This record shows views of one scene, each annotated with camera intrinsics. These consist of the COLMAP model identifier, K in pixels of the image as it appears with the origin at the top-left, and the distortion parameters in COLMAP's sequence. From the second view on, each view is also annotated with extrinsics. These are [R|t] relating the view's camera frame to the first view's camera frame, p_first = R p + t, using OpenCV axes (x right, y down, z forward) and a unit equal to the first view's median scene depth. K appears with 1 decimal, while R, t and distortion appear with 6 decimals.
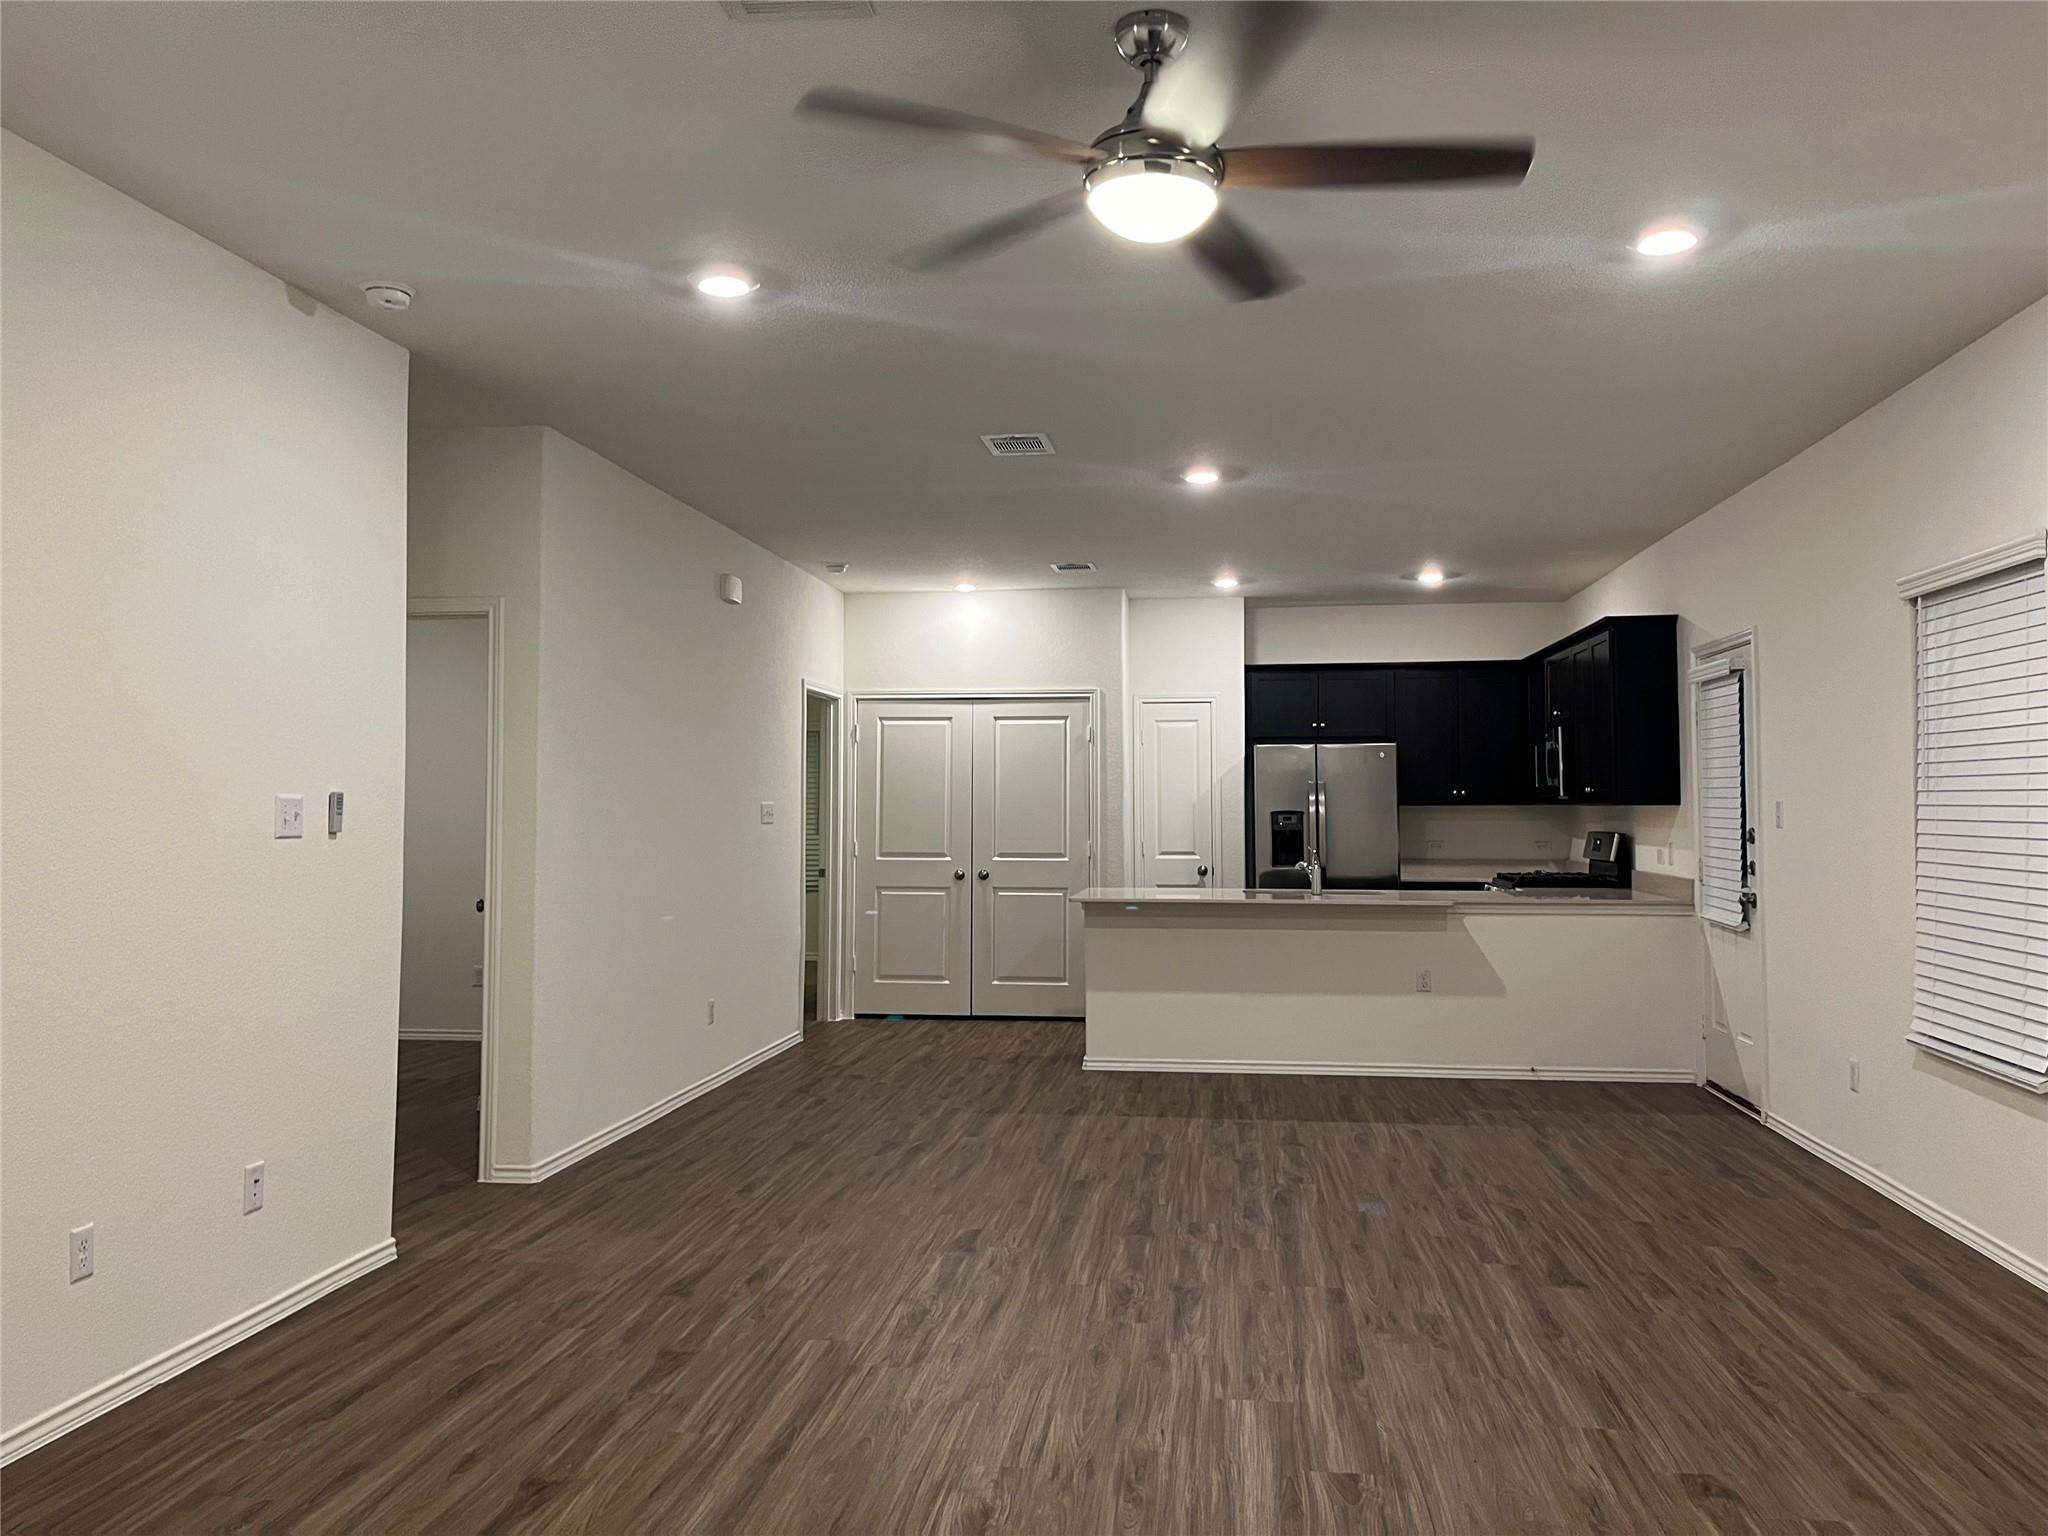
lens RADIAL K [[1542.1, 0, 1036.2], [0, 1542.1, 775.1], [0, 0, 1]] dist [0.033392, -0.004209]
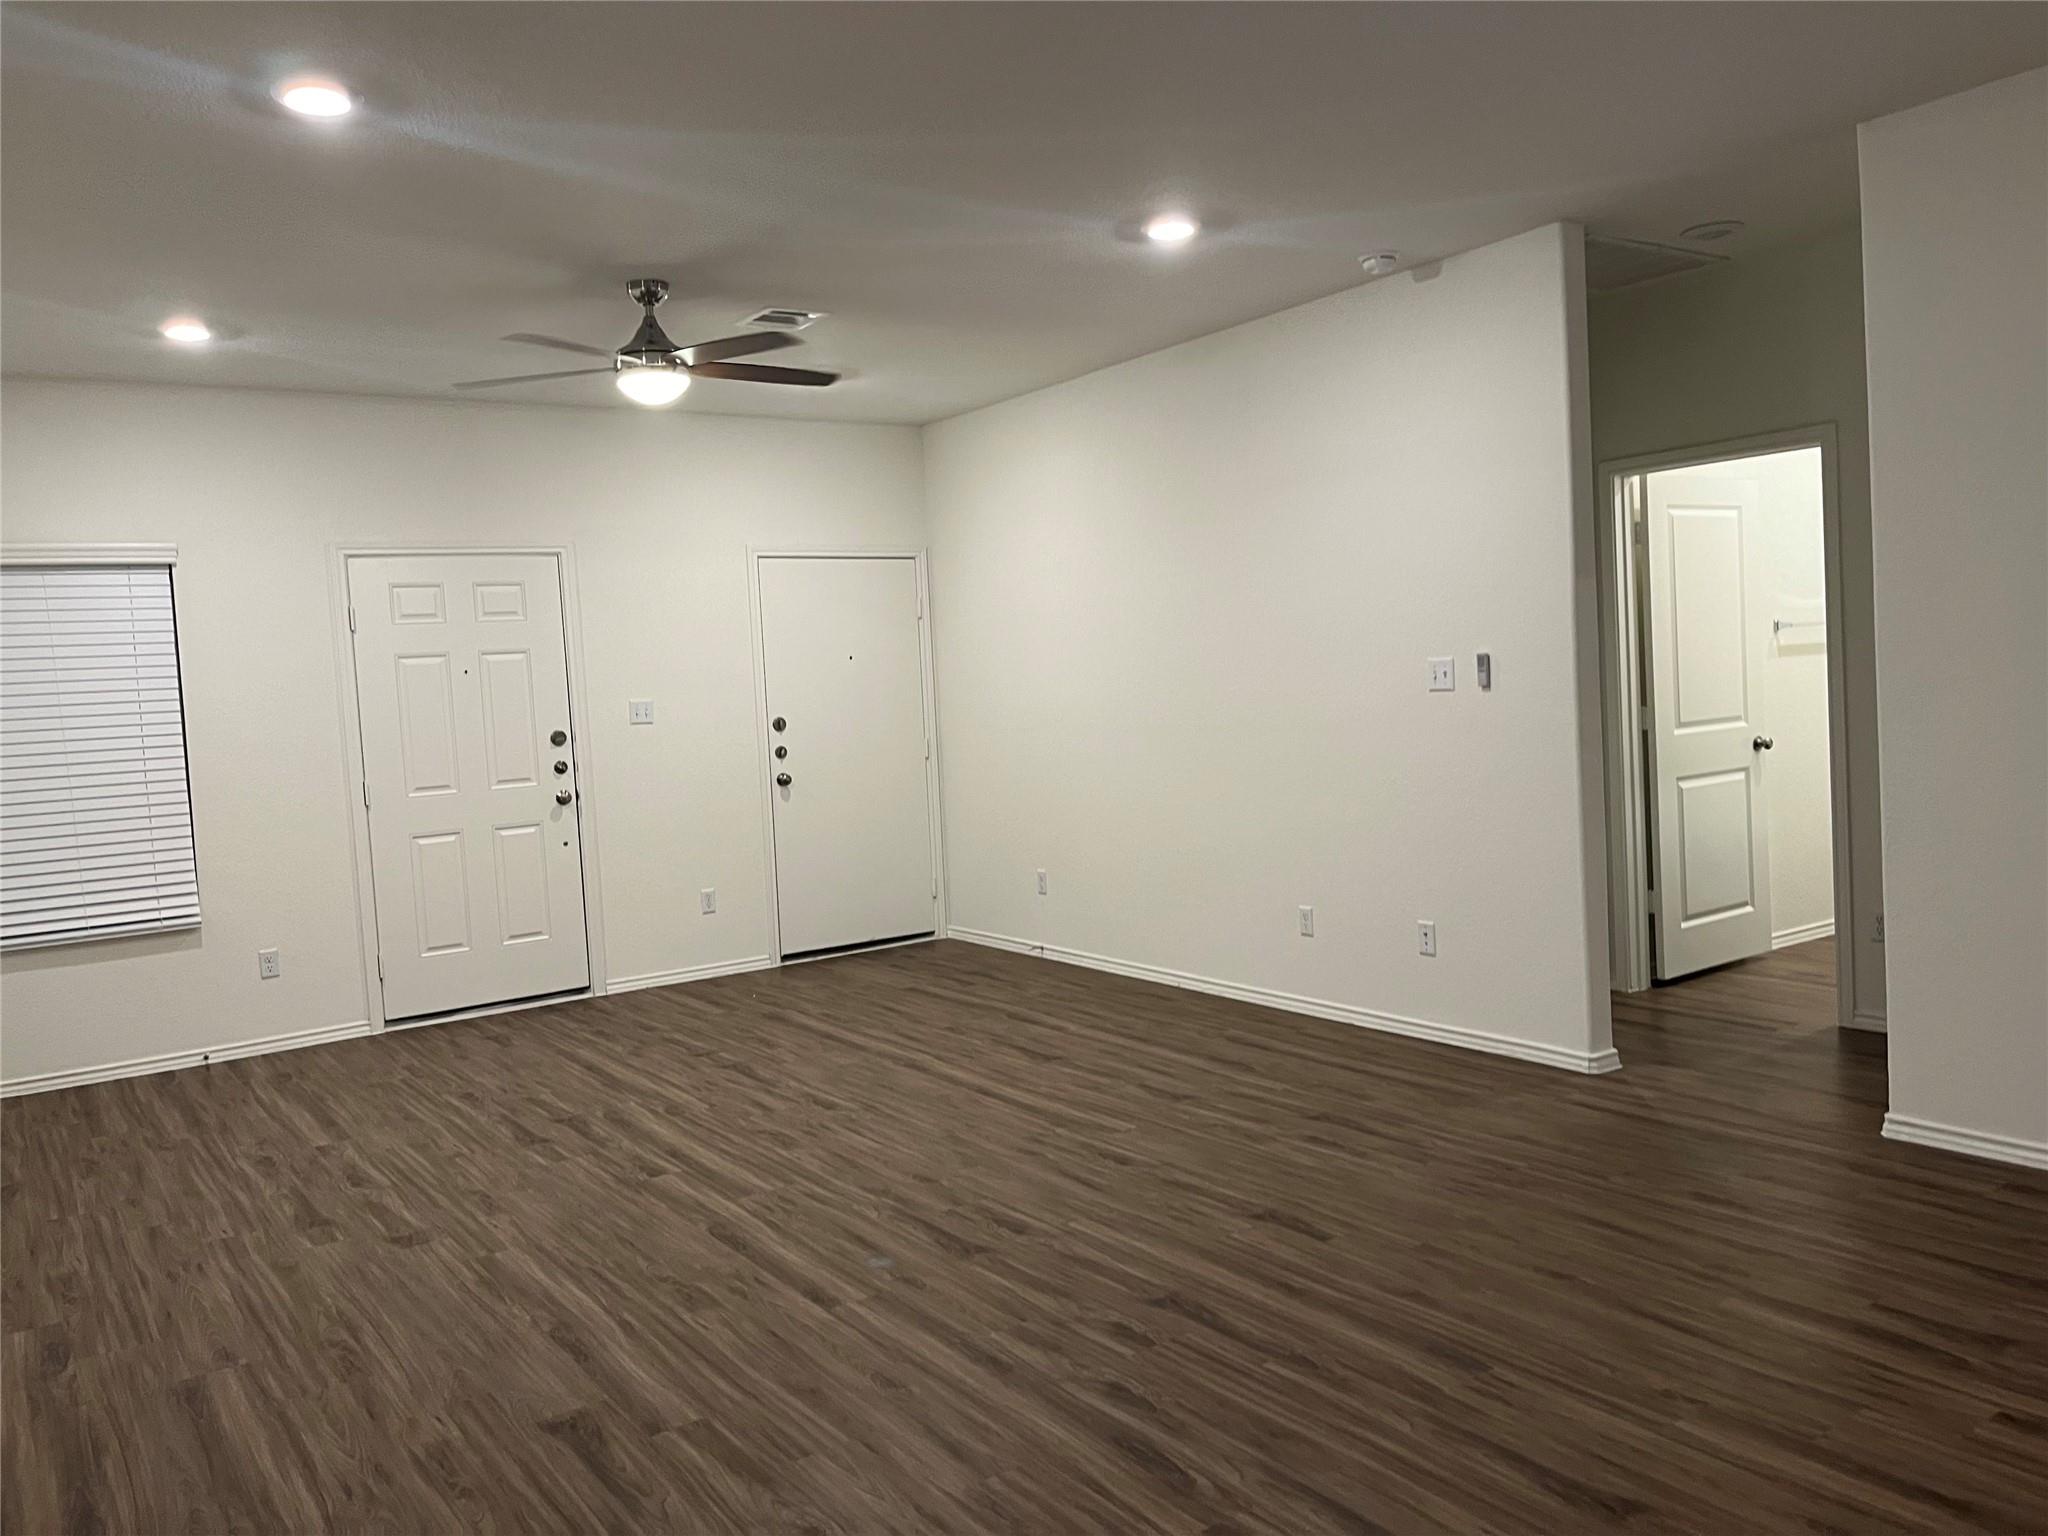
lens RADIAL K [[1542.1, 0, 1035.5], [0, 1542.1, 758.5], [0, 0, 1]] dist [0.033392, -0.004209]
pose [[-0.736416, 0.081249, -0.671632, 0.671736], [0.070667, 0.996570, 0.043075, 0.017261], [0.672828, -0.015741, -0.739631, 1.763762]]
